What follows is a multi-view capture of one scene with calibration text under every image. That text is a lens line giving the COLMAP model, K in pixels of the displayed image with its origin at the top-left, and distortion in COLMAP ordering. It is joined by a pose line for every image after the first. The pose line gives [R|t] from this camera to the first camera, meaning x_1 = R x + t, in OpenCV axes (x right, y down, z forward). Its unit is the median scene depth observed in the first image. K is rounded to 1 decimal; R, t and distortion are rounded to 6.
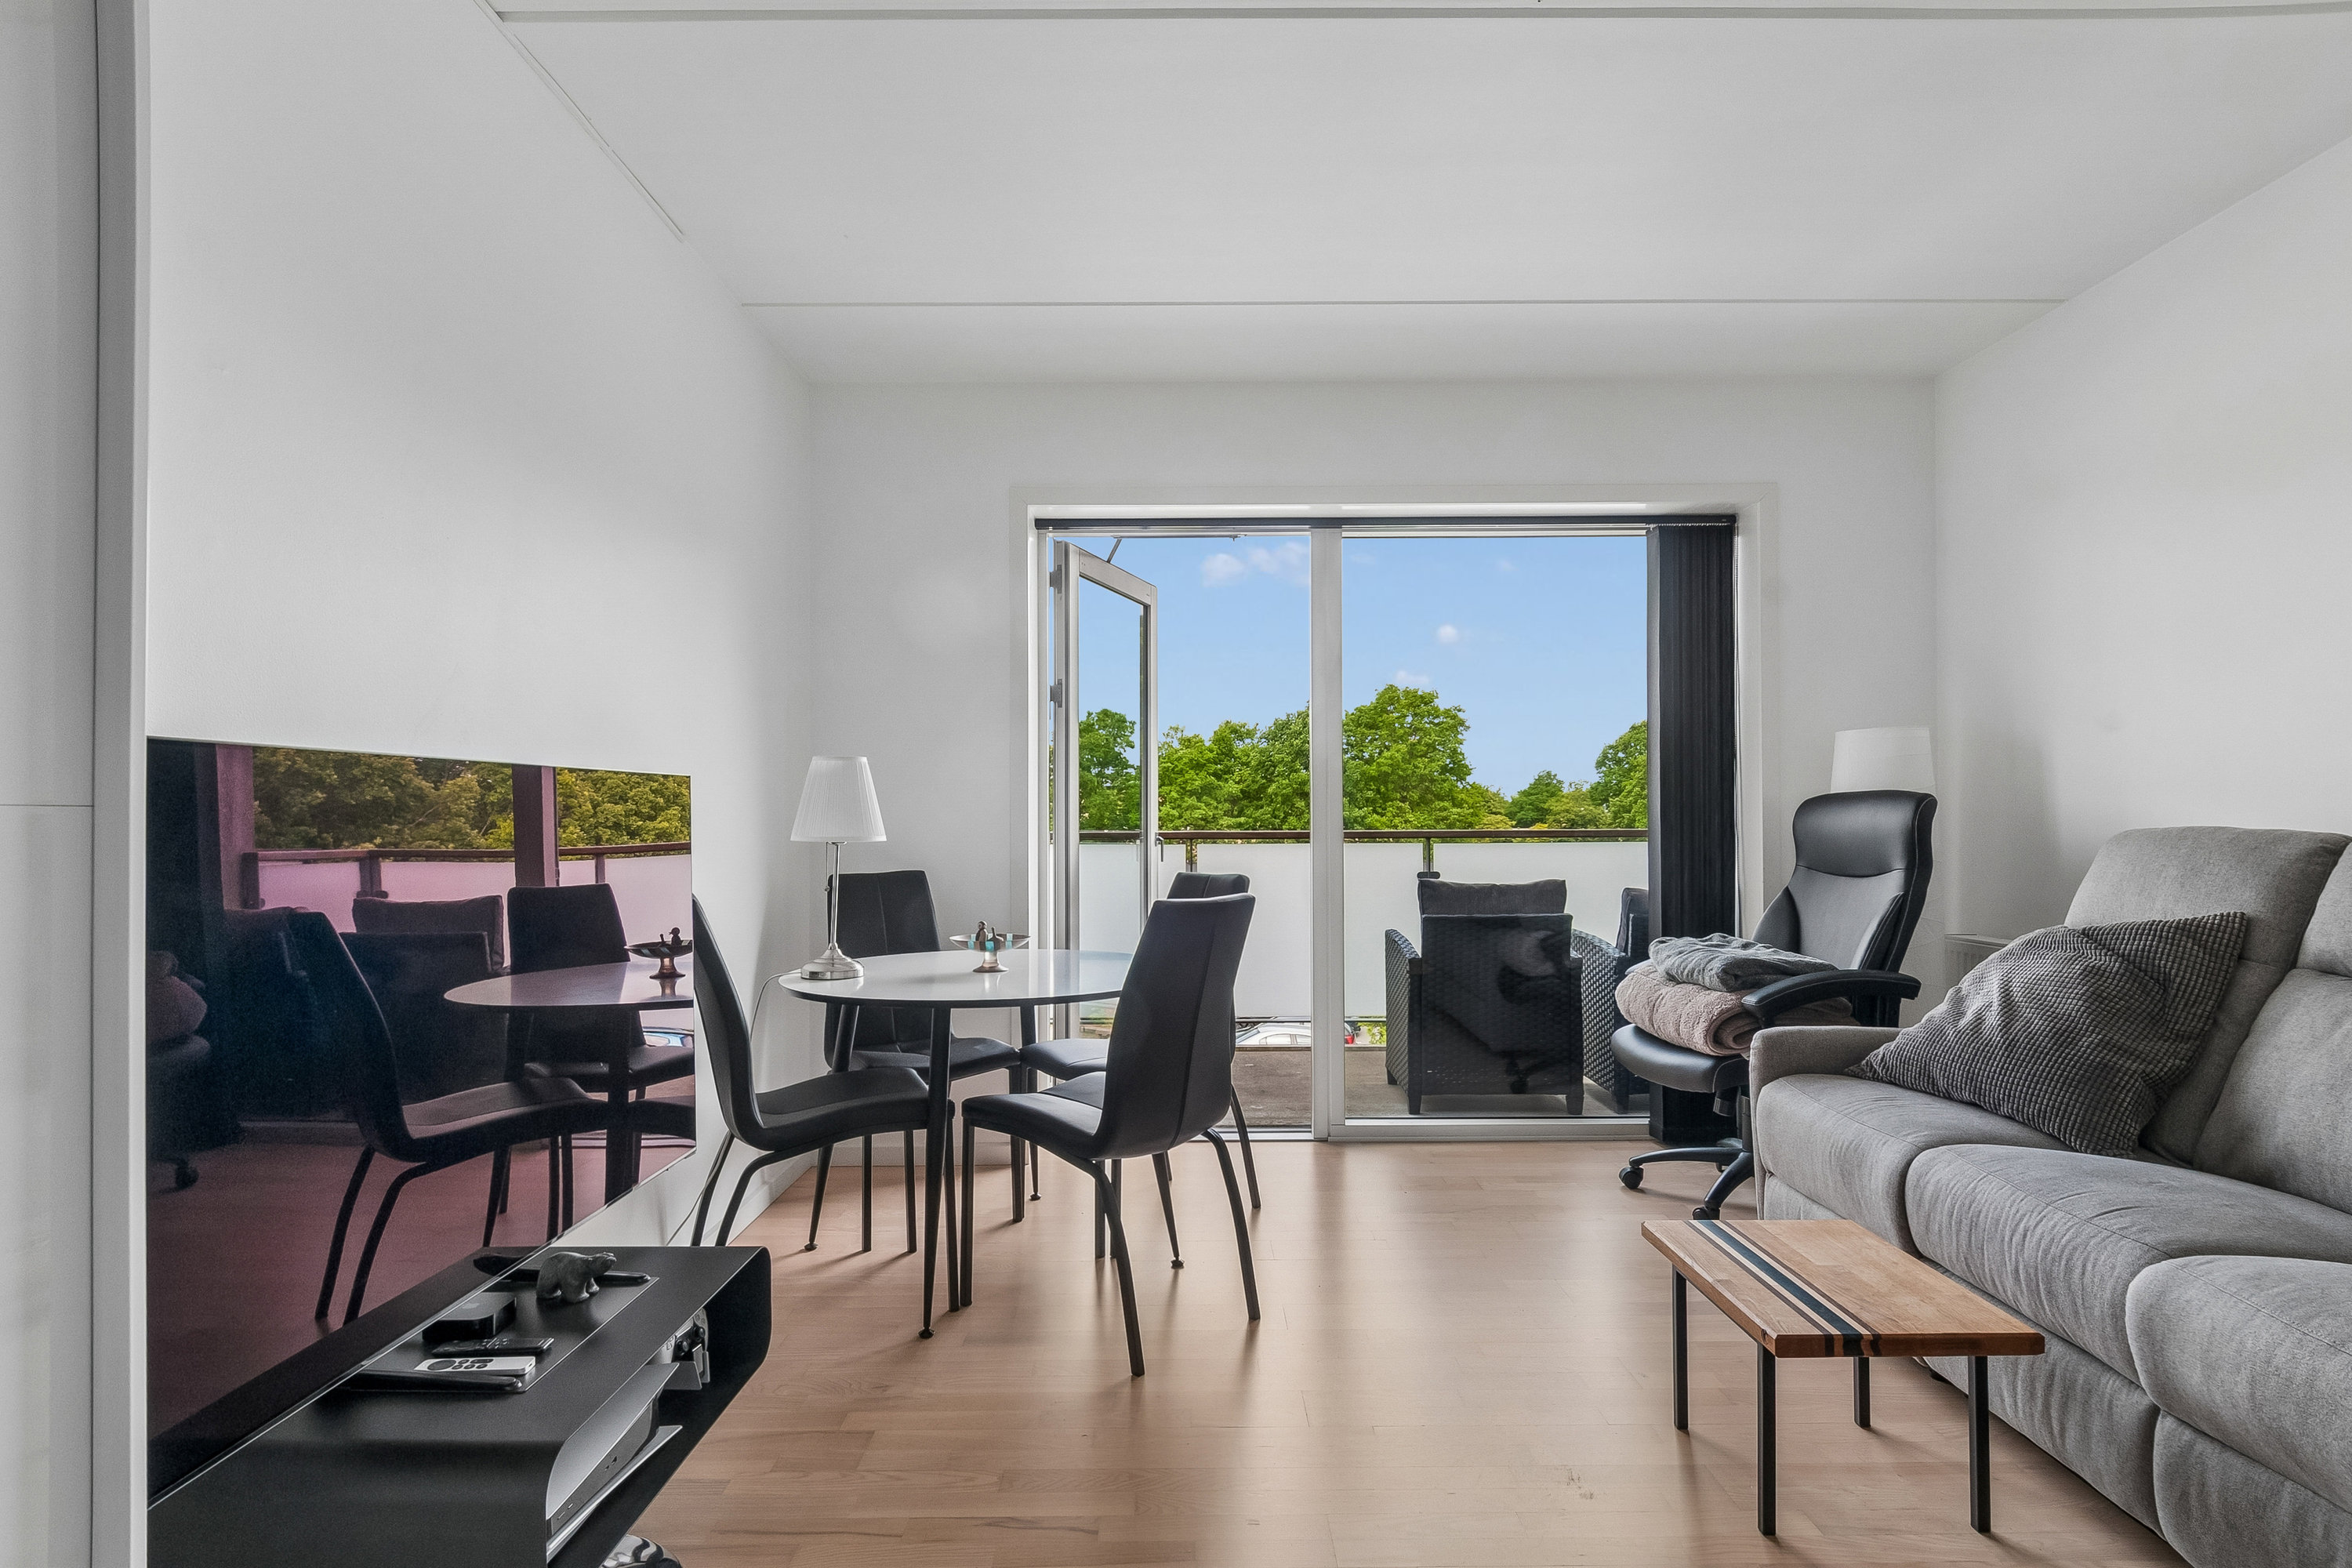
lens RADIAL K [[1223.7, 0, 1180.8], [0, 1223.7, 823.2], [0, 0, 1]] dist [0.002008, -0.000832]
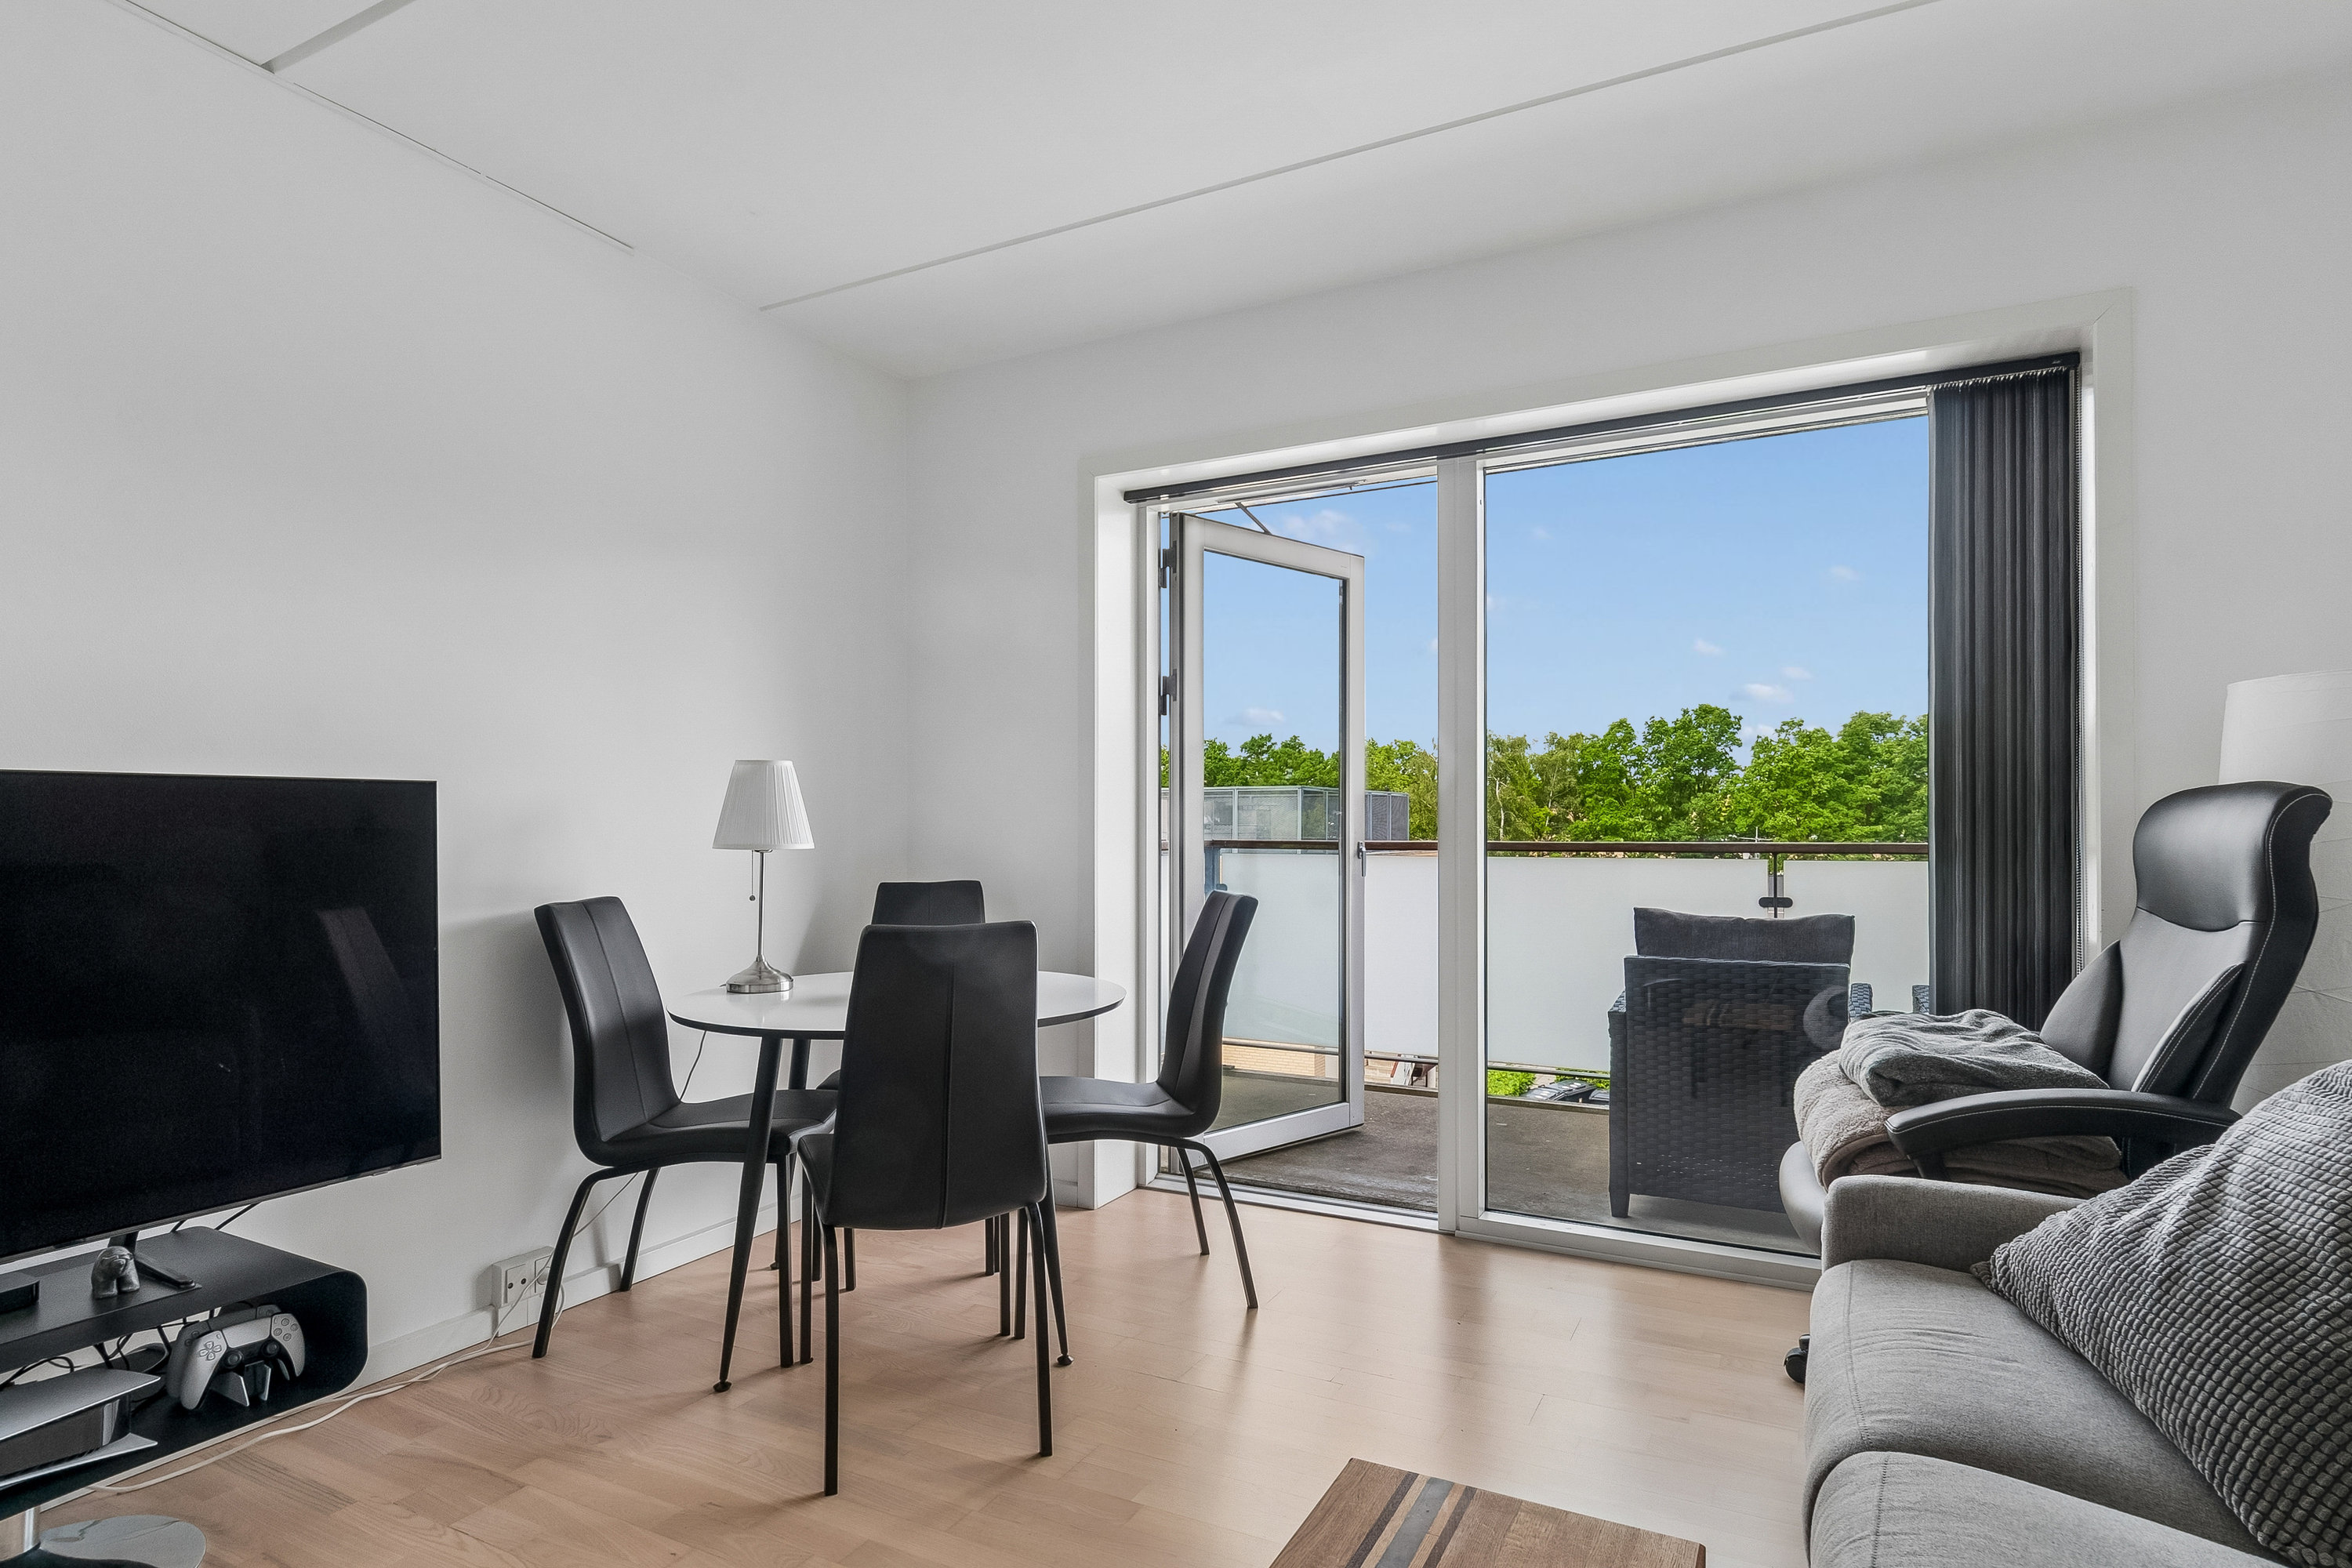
lens RADIAL K [[1241.5, 0, 1173.9], [0, 1241.5, 822.8], [0, 0, 1]] dist [0.001896, 0.001431]
pose [[0.884761, 0.003025, -0.466036, 0.320172], [-0.005779, 0.999973, -0.004480, -0.001284], [0.466010, 0.006657, 0.884754, 0.204071]]
